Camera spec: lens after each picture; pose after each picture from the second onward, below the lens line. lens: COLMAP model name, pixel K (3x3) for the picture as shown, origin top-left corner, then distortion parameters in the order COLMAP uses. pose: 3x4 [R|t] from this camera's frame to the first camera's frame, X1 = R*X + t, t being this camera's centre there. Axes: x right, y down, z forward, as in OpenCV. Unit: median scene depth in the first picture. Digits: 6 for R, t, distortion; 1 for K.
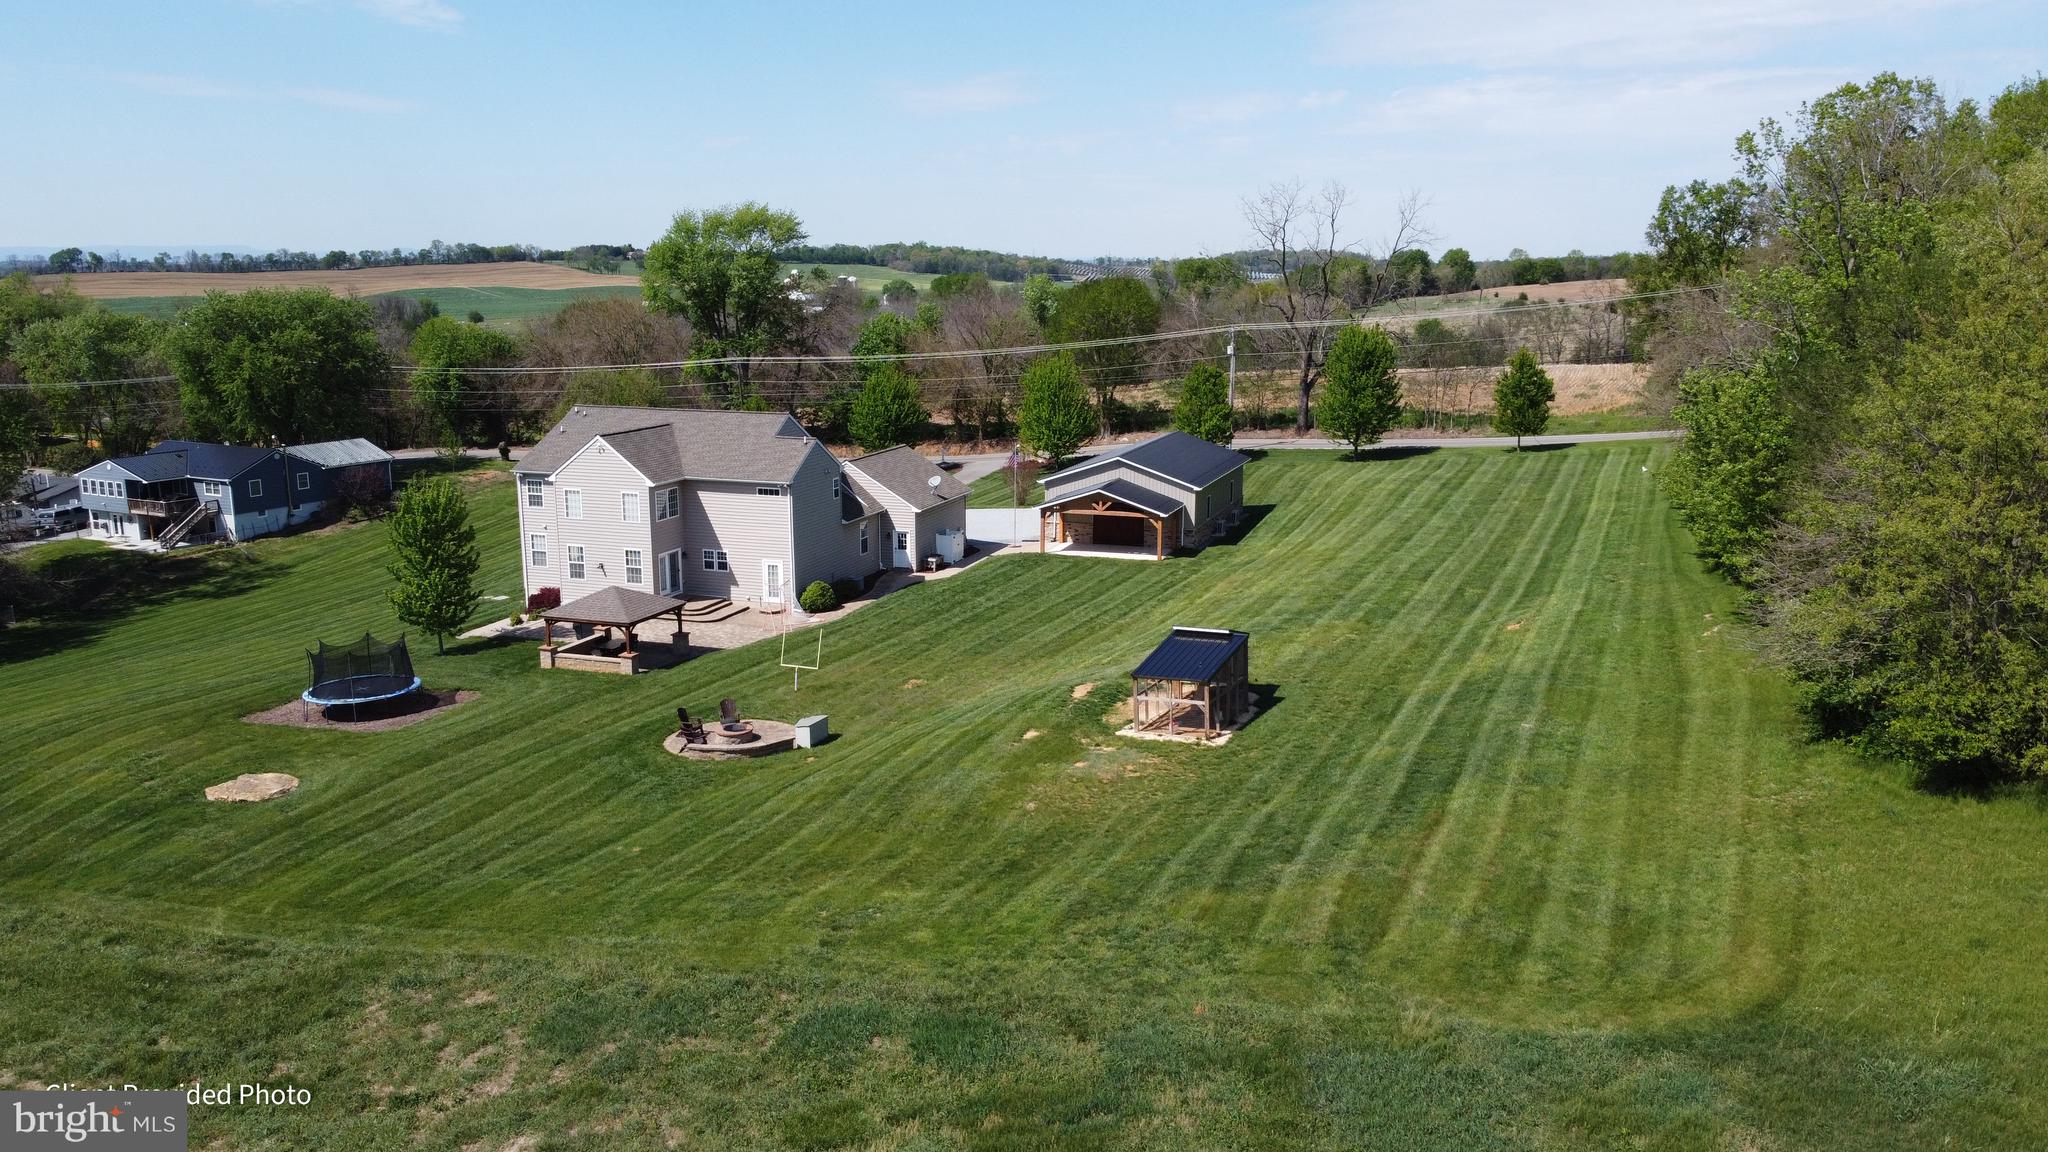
lens RADIAL K [[1553.2, 0, 1025.4], [0, 1553.2, 585.2], [0, 0, 1]] dist [0.001421, -0.008953]
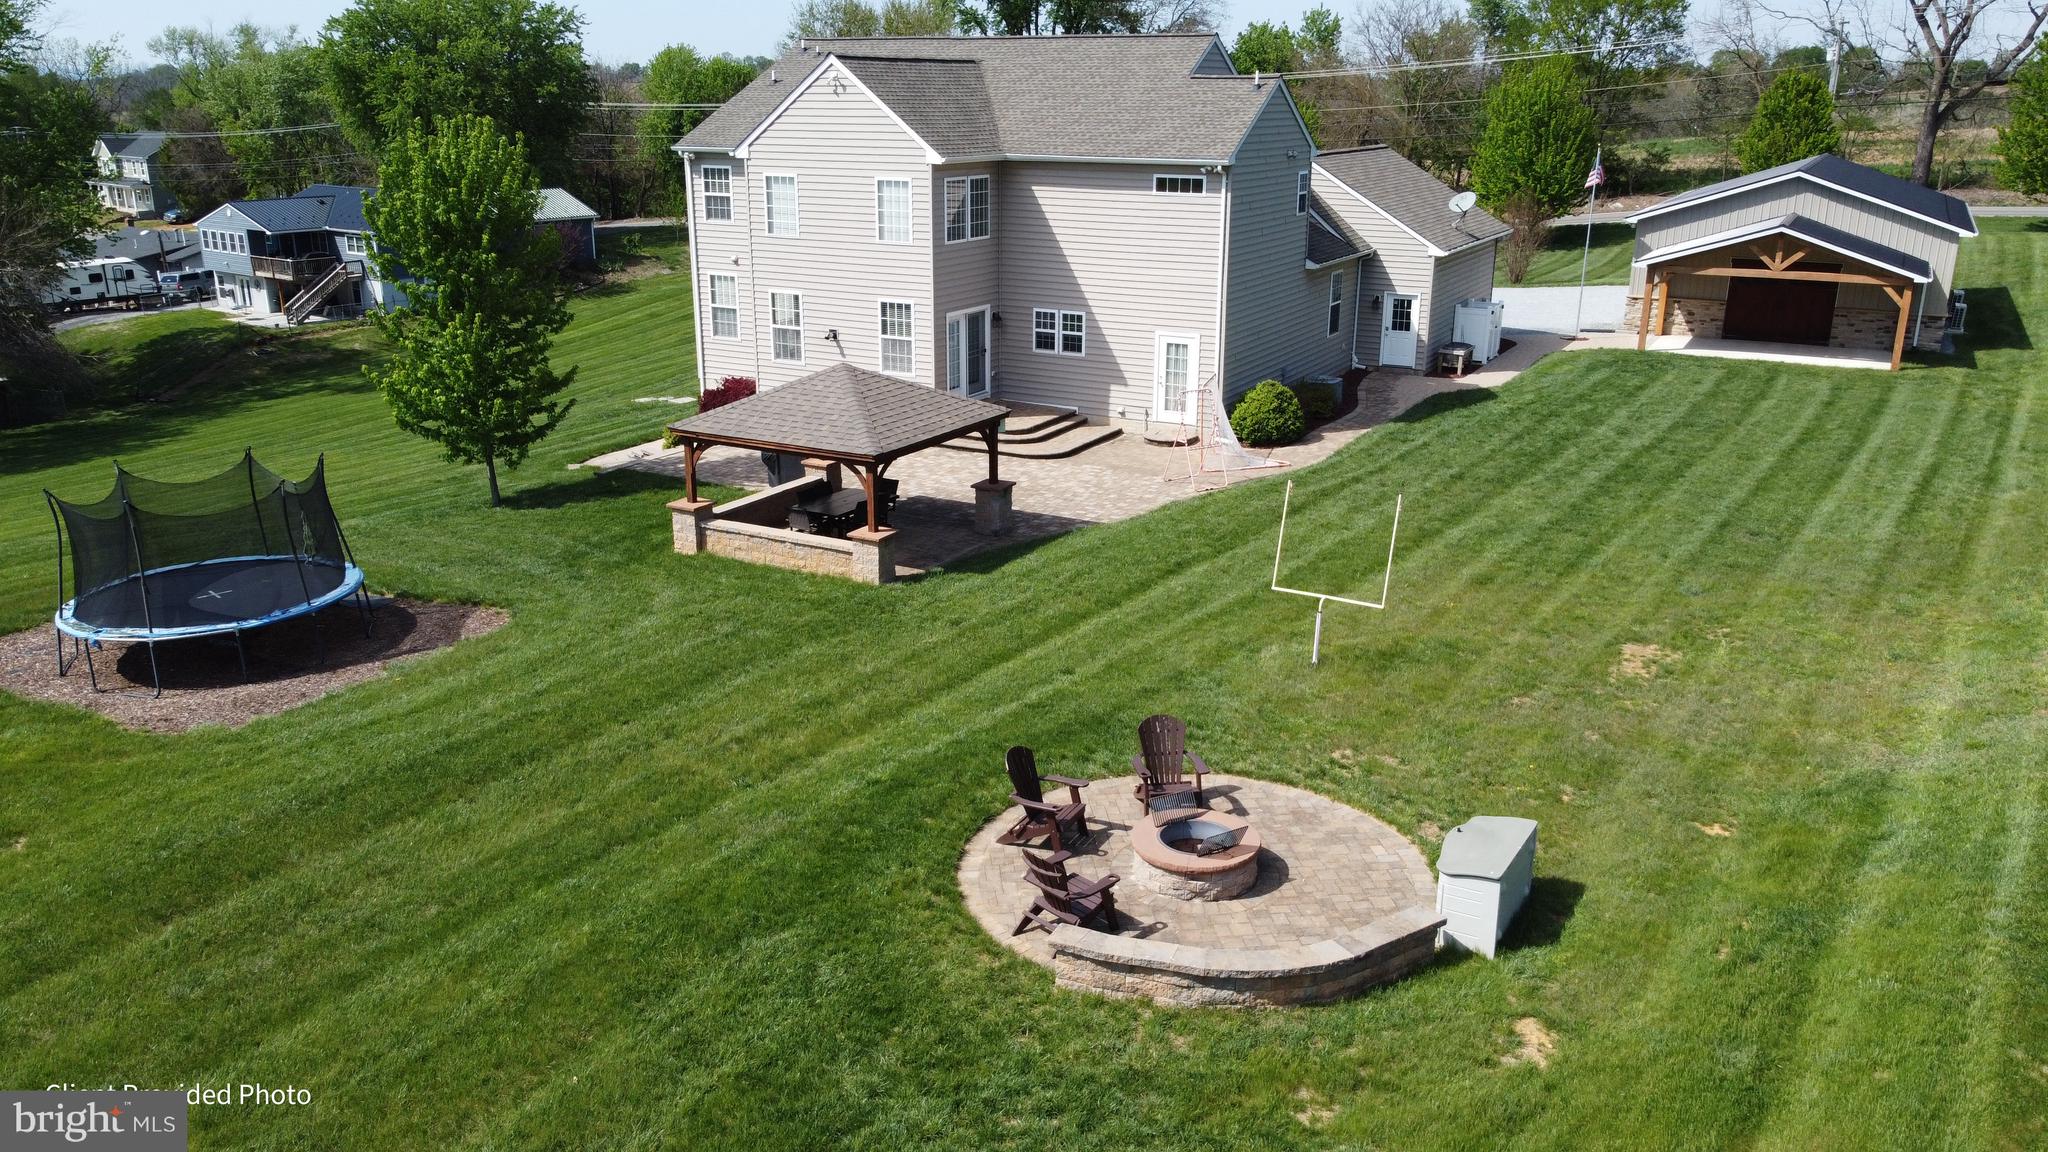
lens RADIAL K [[1553.2, 0, 1025.6], [0, 1553.2, 595.8], [0, 0, 1]] dist [0.001421, -0.008953]
pose [[0.984372, 0.055989, -0.166967, -0.119549], [-0.036780, 0.992568, 0.115999, 0.010127], [0.172221, -0.108045, 0.979115, 0.492748]]
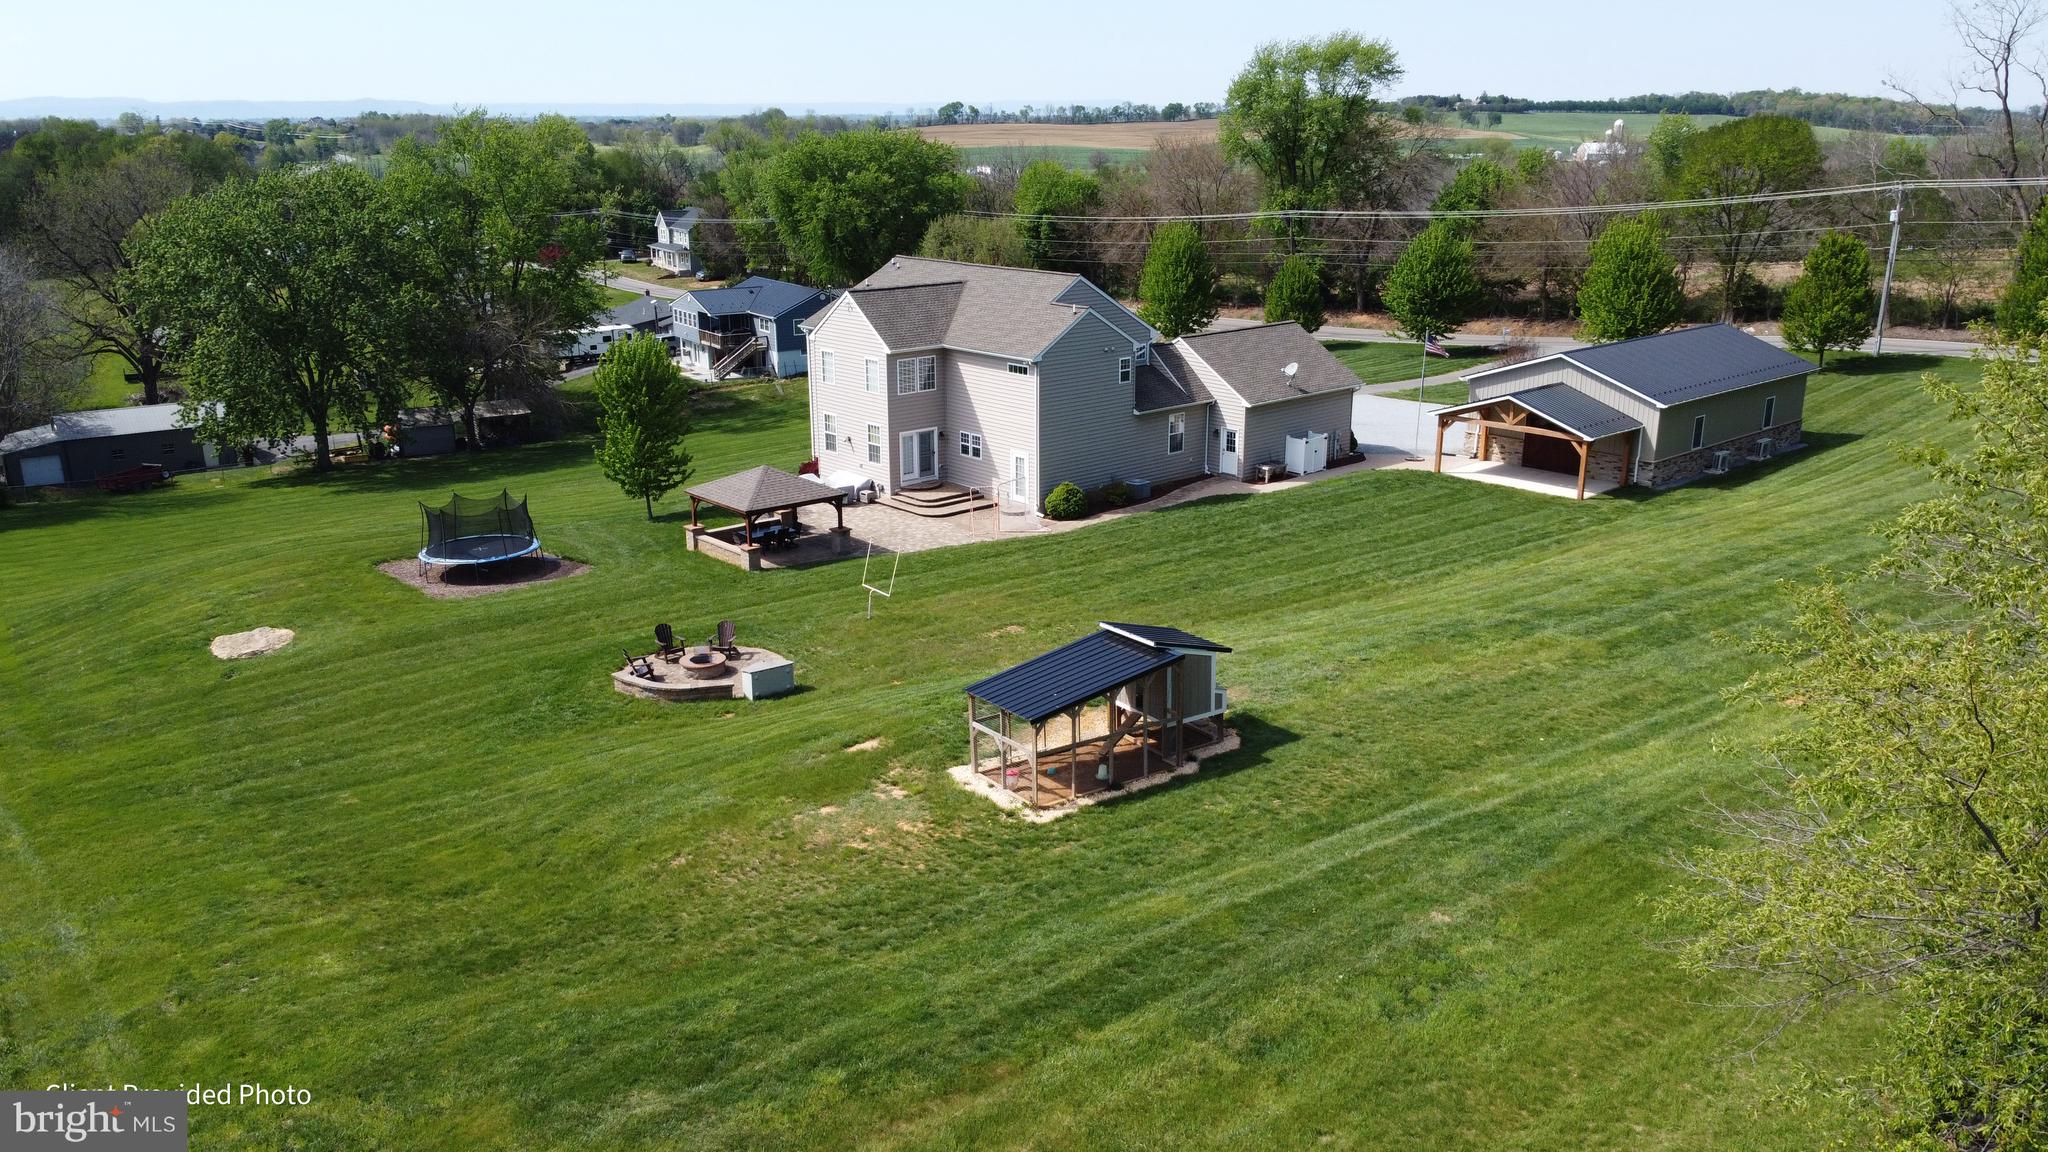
lens RADIAL K [[1553.2, 0, 1028.9], [0, 1553.2, 591.0], [0, 0, 1]] dist [0.001421, -0.008953]
pose [[0.871101, 0.139769, -0.470794, 0.237350], [-0.095496, 0.988555, 0.116787, -0.038343], [0.481729, -0.056775, 0.874479, 0.253528]]
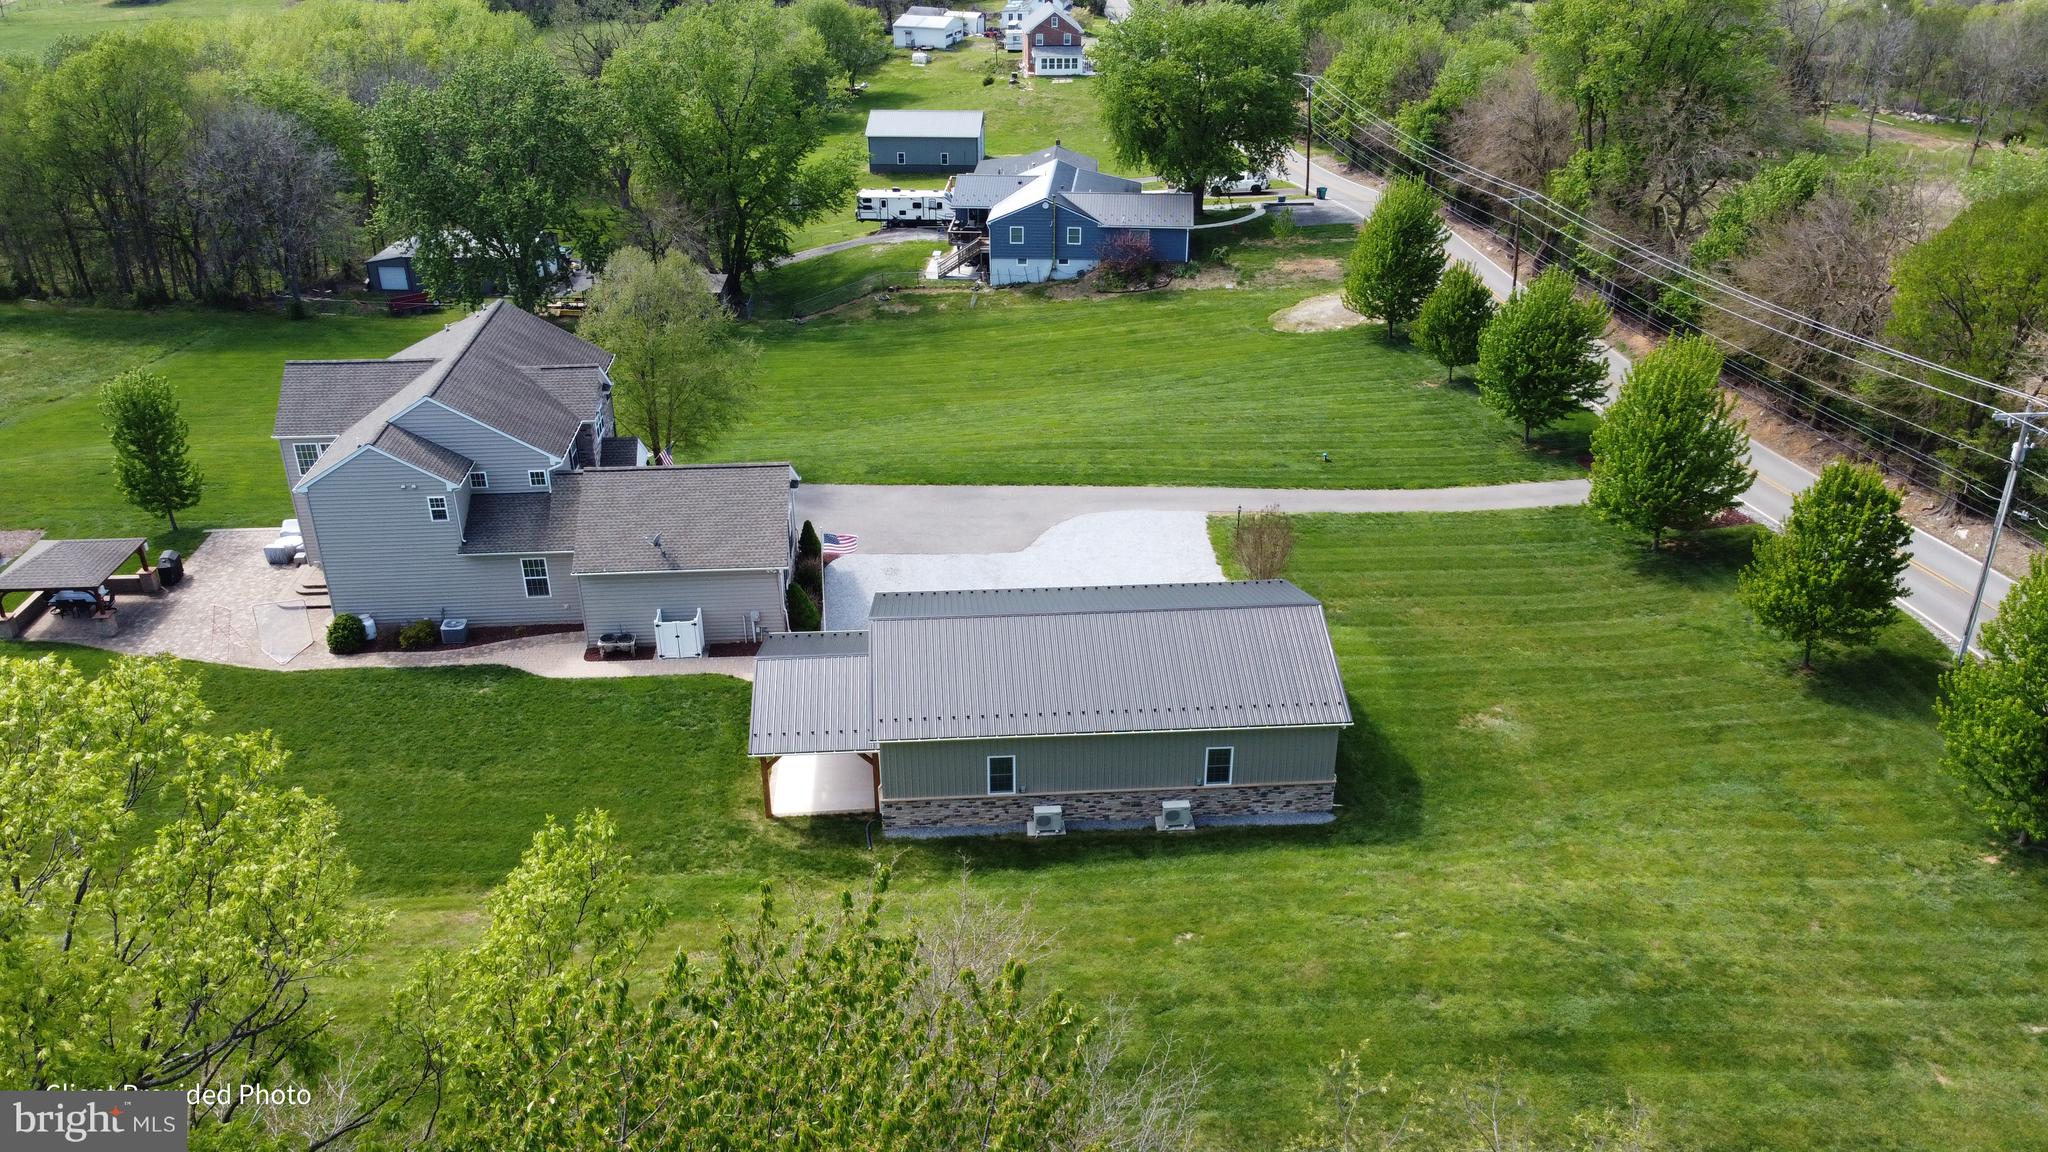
lens RADIAL K [[1553.2, 0, 1021.5], [0, 1553.2, 601.4], [0, 0, 1]] dist [0.001421, -0.008953]
pose [[0.387372, 0.428780, -0.816144, 0.629936], [-0.184682, 0.903409, 0.386969, -0.369697], [0.903236, 0.000826, 0.429143, 0.936554]]
